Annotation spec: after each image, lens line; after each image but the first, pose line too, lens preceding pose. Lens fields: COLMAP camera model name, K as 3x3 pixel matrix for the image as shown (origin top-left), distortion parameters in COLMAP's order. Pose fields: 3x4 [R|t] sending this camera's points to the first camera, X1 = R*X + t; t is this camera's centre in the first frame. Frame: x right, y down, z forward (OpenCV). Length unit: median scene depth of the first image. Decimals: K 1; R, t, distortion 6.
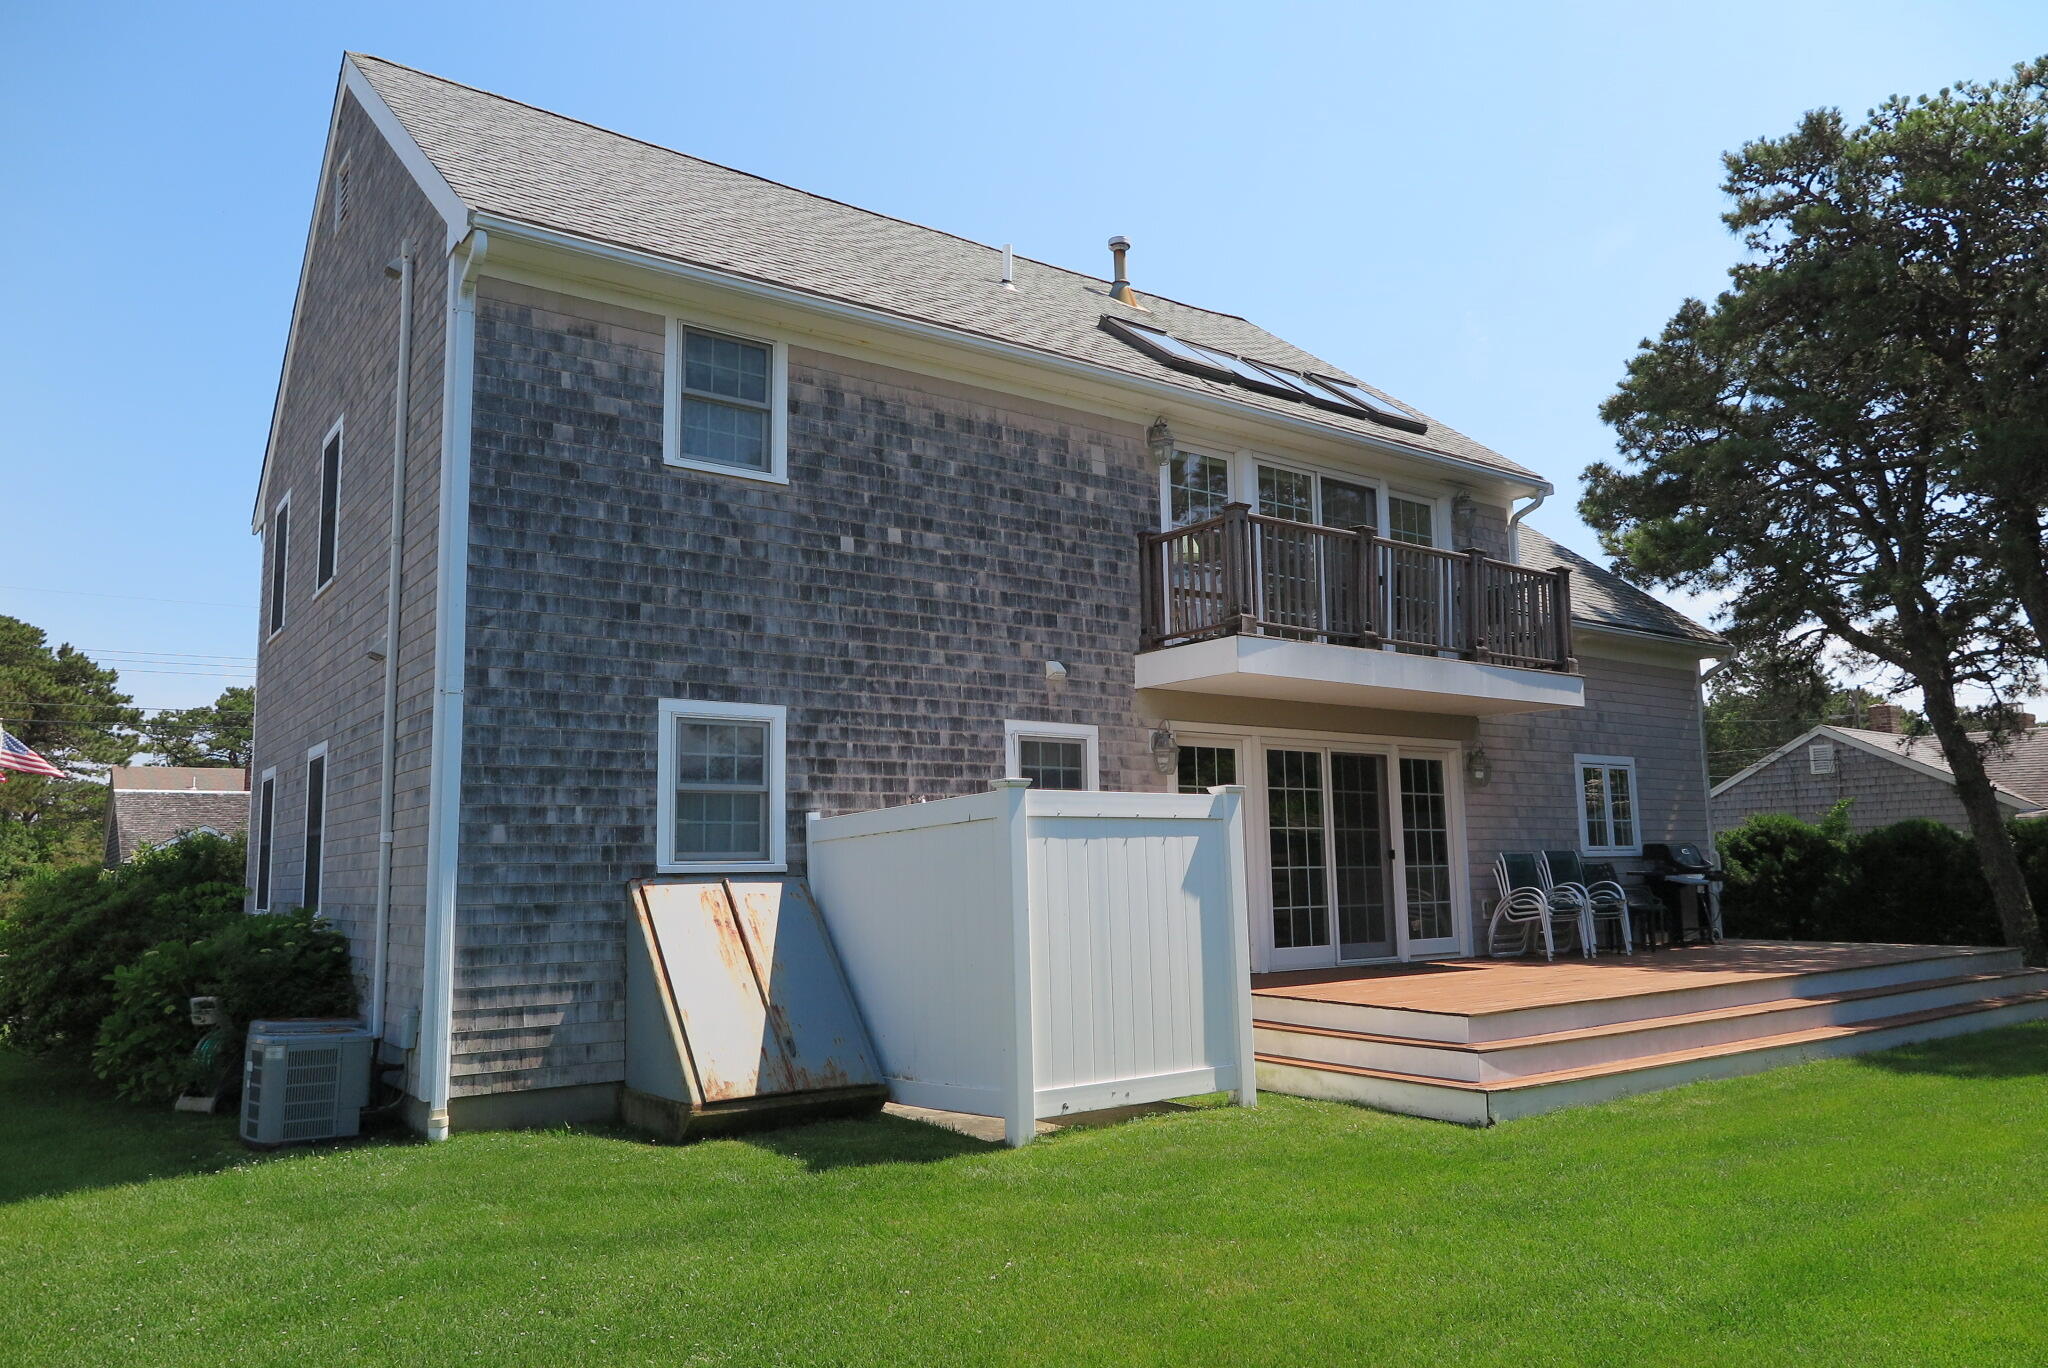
lens RADIAL K [[1378.1, 0, 1016.6], [0, 1378.1, 676.1], [0, 0, 1]] dist [-0.021881, 0.000755]
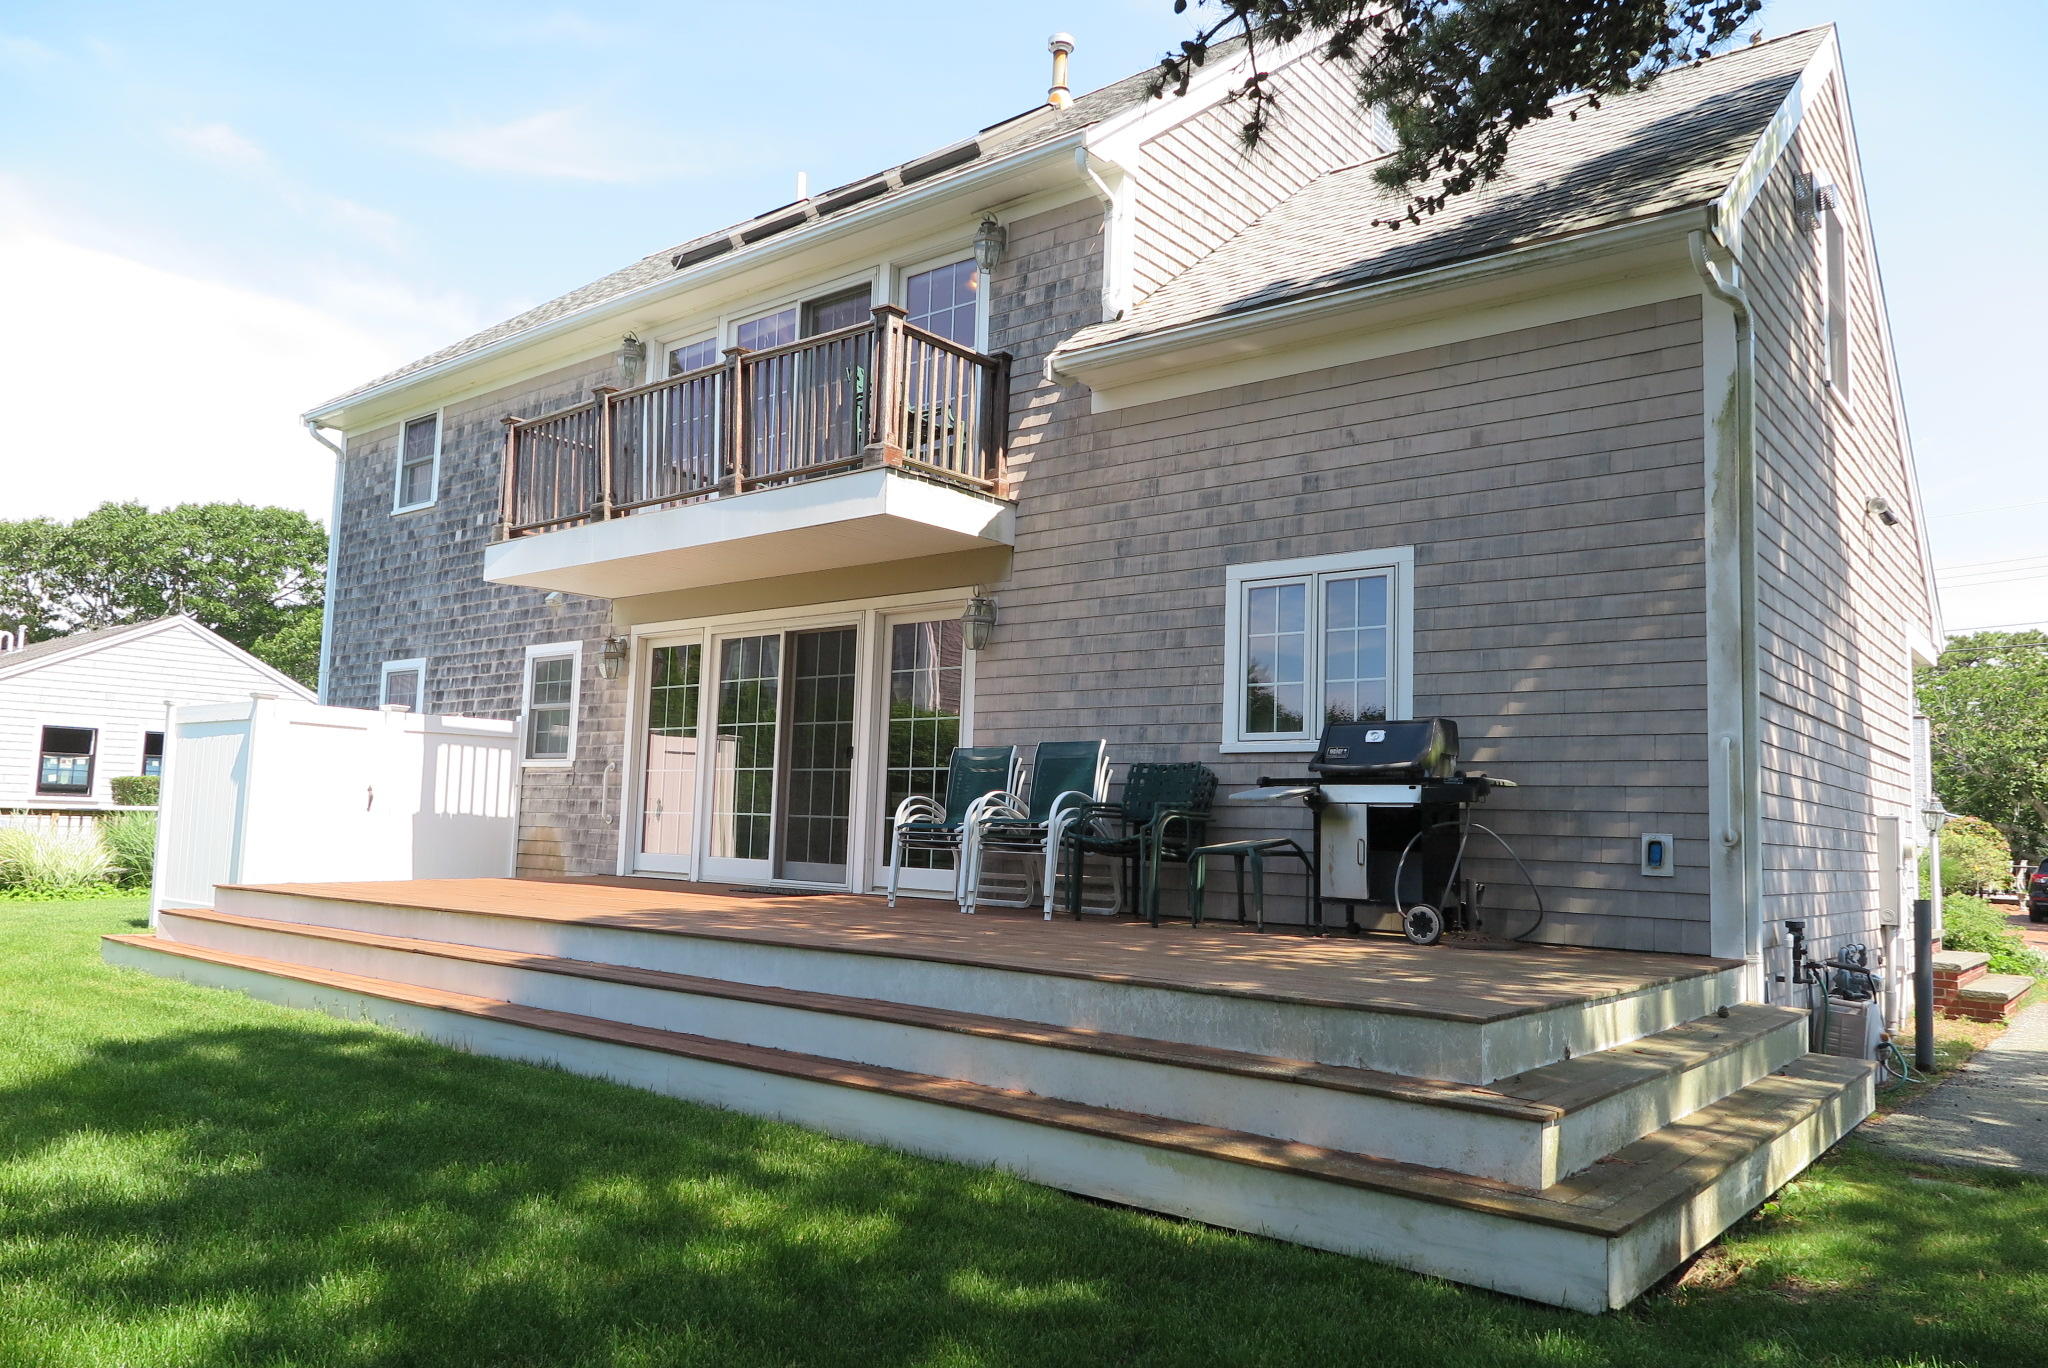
lens RADIAL K [[1416.8, 0, 1032.8], [0, 1416.8, 677.1], [0, 0, 1]] dist [-0.015728, 0.005715]
pose [[0.270579, -0.084646, -0.958969, 1.293200], [0.102222, 0.993022, -0.058809, 0.175942], [0.957255, -0.082115, 0.277343, 1.070294]]
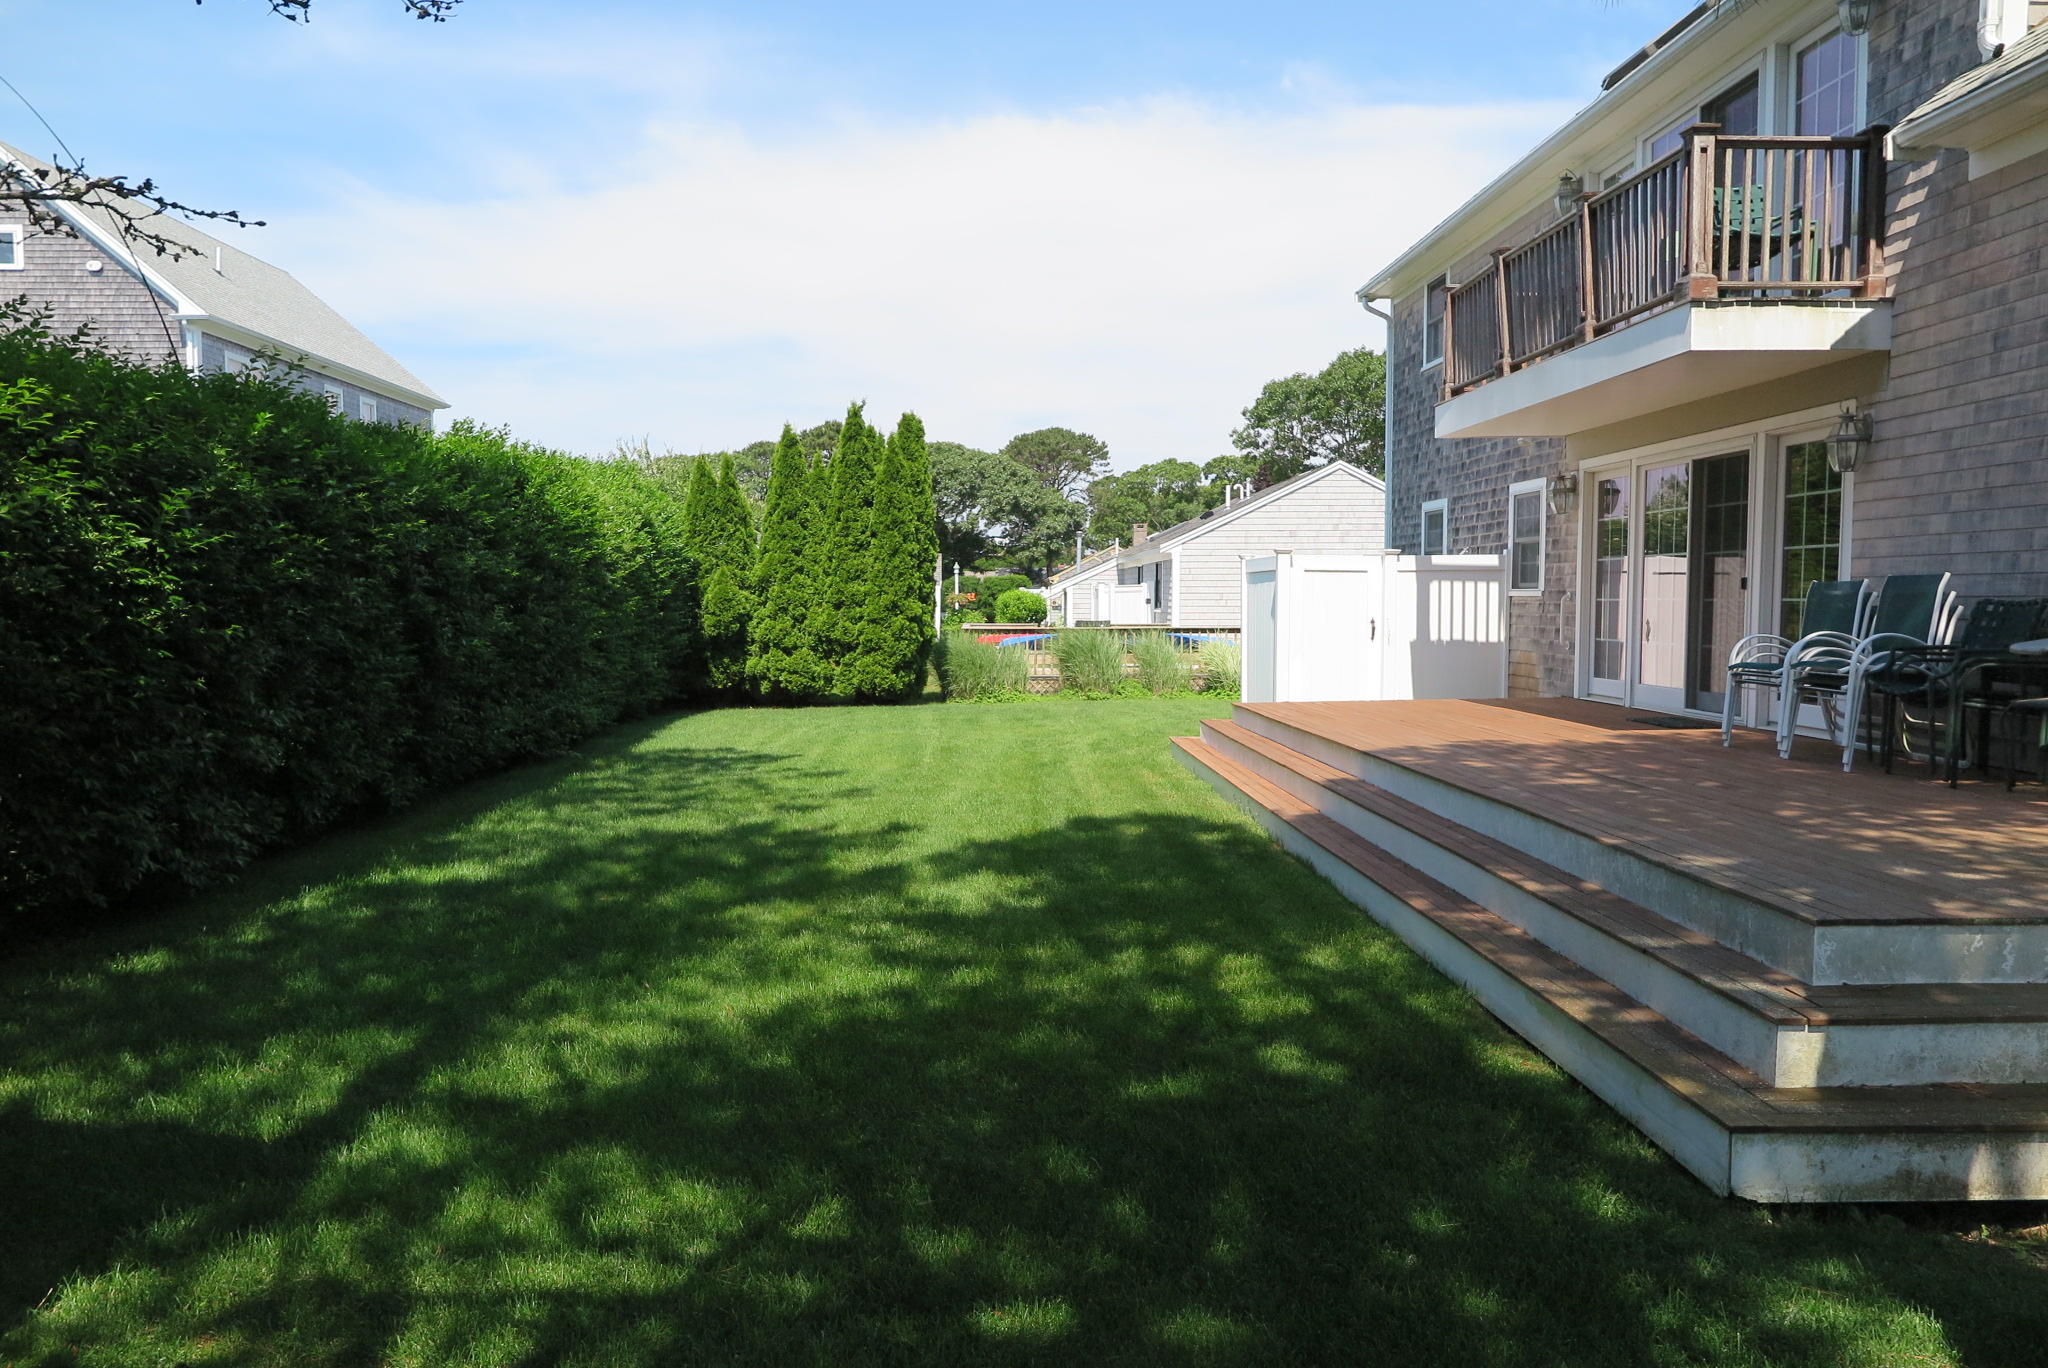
lens RADIAL K [[1416.0, 0, 982.3], [0, 1416.0, 688.1], [0, 0, 1]] dist [-0.040566, 0.026144]
pose [[-0.567681, 0.063787, -0.820773, 1.381468], [0.122196, 0.992478, -0.007385, 0.171551], [0.814129, -0.104488, -0.571206, 1.326429]]
